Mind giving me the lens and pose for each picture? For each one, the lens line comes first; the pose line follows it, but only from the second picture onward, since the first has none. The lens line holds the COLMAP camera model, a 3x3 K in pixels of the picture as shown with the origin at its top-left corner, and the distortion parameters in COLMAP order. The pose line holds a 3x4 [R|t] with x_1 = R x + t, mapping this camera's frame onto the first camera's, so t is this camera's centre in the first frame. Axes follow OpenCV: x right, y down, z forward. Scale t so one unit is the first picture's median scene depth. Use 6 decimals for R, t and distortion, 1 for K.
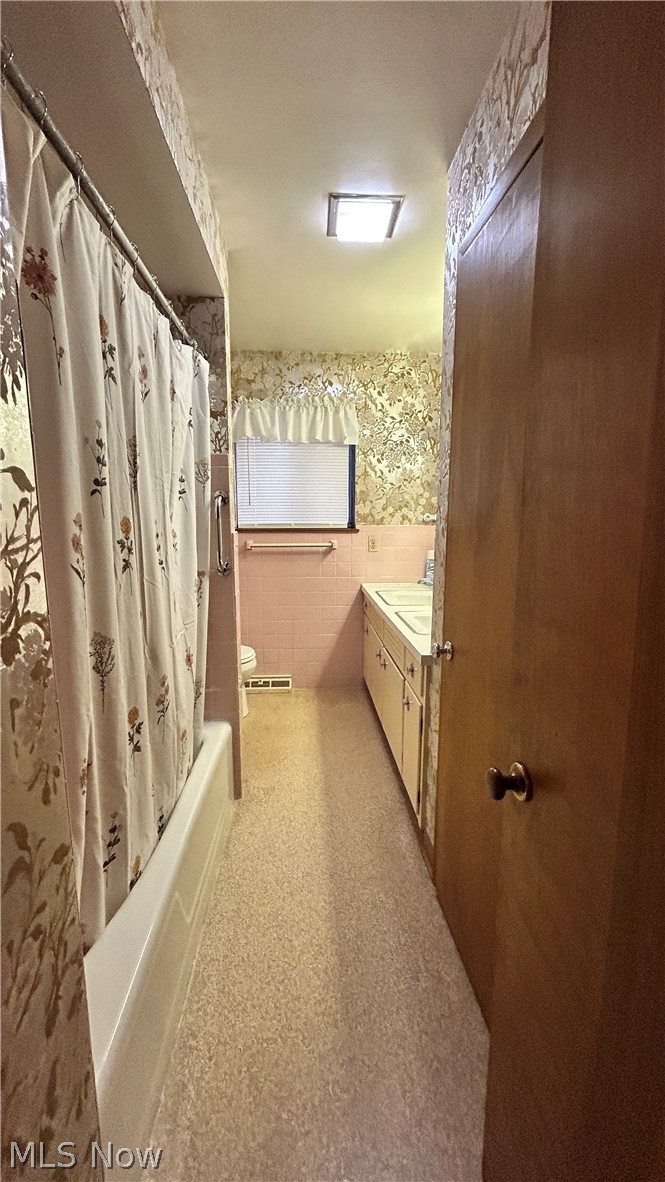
lens RADIAL K [[474.9, 0, 331.1], [0, 474.9, 589.8], [0, 0, 1]] dist [-0.003215, 0.000052]
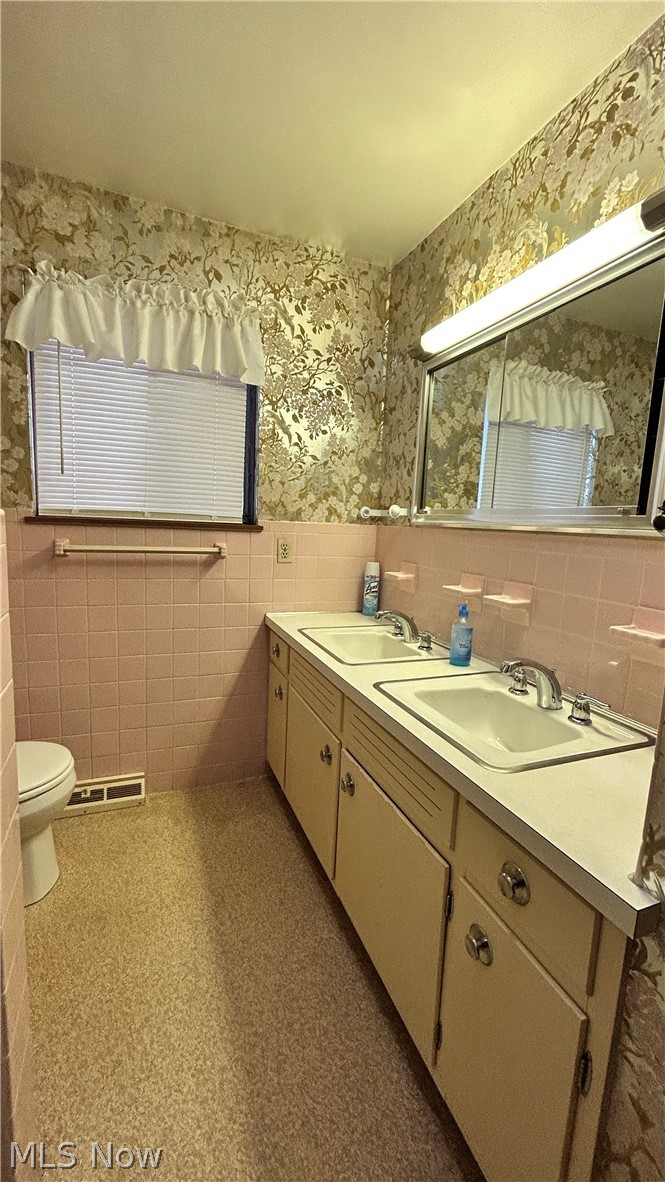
lens RADIAL K [[474.9, 0, 333.5], [0, 474.9, 588.7], [0, 0, 1]] dist [-0.003215, 0.000052]
pose [[0.946515, -0.002646, 0.322649, -0.054681], [0.006388, 0.999924, -0.010539, -0.040289], [-0.322596, 0.012036, 0.946460, 0.396175]]
